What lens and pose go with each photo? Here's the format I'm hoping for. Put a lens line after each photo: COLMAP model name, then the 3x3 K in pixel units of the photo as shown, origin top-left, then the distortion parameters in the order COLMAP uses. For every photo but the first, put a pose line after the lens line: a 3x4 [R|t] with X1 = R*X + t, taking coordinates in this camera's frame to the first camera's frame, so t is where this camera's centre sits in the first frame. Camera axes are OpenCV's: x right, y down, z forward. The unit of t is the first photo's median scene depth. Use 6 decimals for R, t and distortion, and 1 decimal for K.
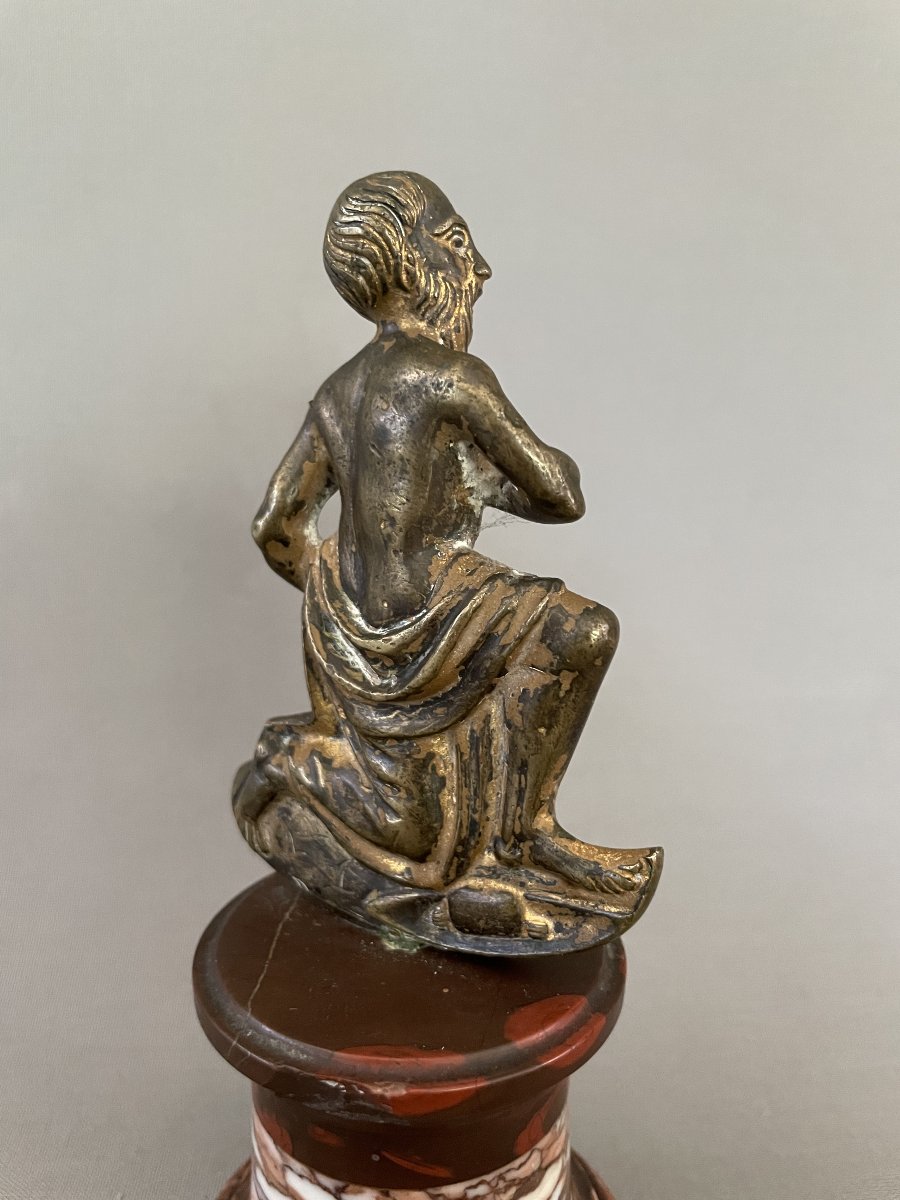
lens RADIAL K [[927.5, 0, 450.0], [0, 927.5, 600.0], [0, 0, 1]] dist [0.086822, -0.187380]
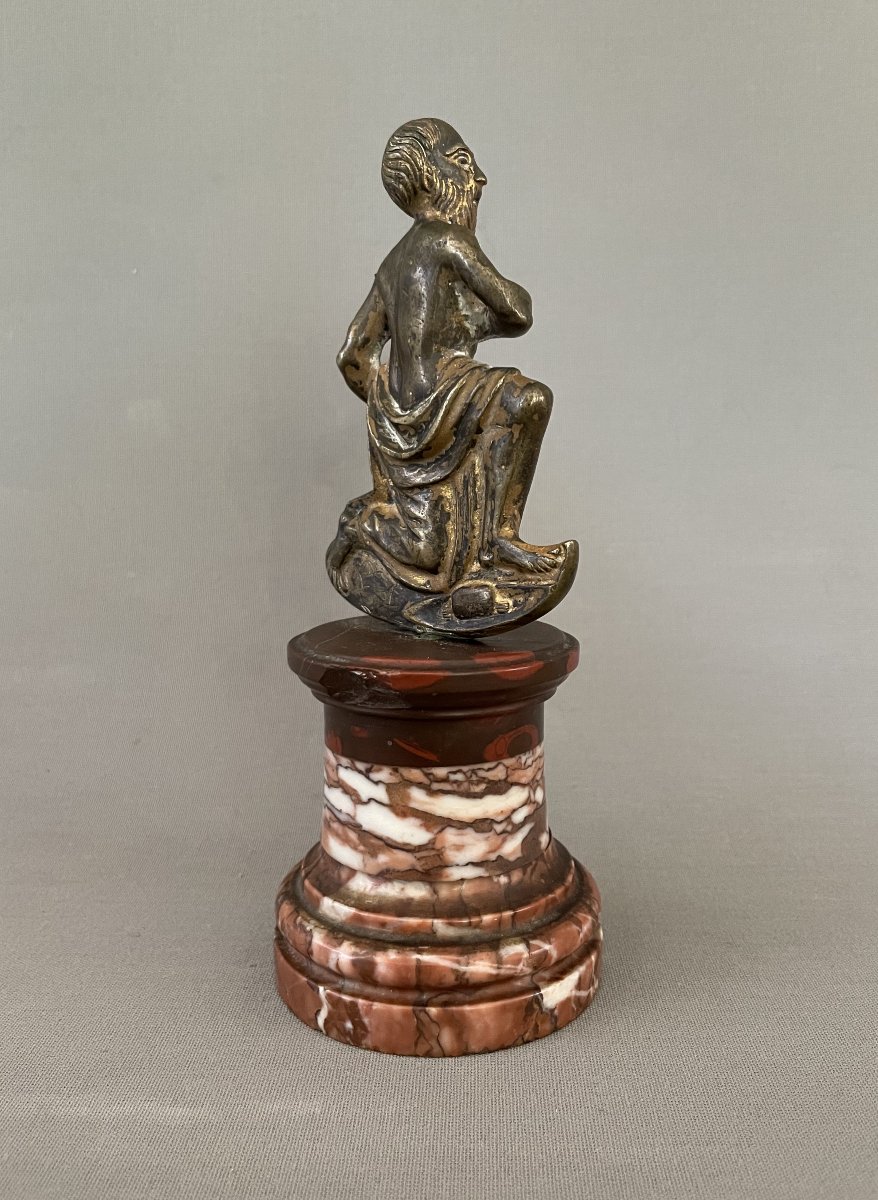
lens RADIAL K [[999.0, 0, 474.6], [0, 999.0, 596.7], [0, 0, 1]] dist [0.079406, -0.184755]
pose [[0.982385, 0.021327, -0.185649, 0.349395], [-0.031274, 0.998218, -0.050818, 0.421318], [0.184234, 0.055728, 0.981301, -0.594178]]
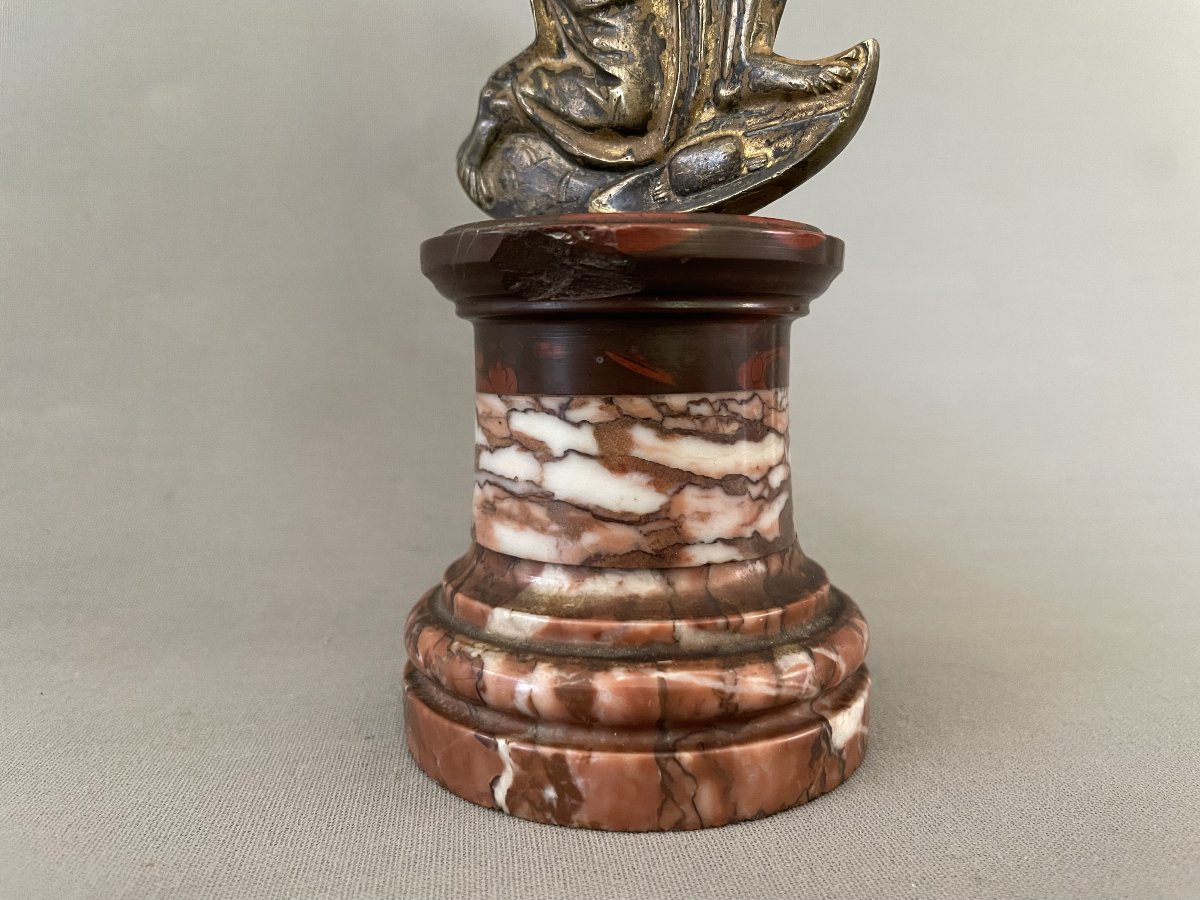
lens RADIAL K [[927.5, 0, 627.6], [0, 927.5, 450.3], [0, 0, 1]] dist [0.086822, -0.187380]
pose [[0.999469, -0.005528, -0.032114, -0.016775], [0.003088, 0.997139, -0.075521, 0.747698], [0.032440, 0.075382, 0.996627, -0.000281]]
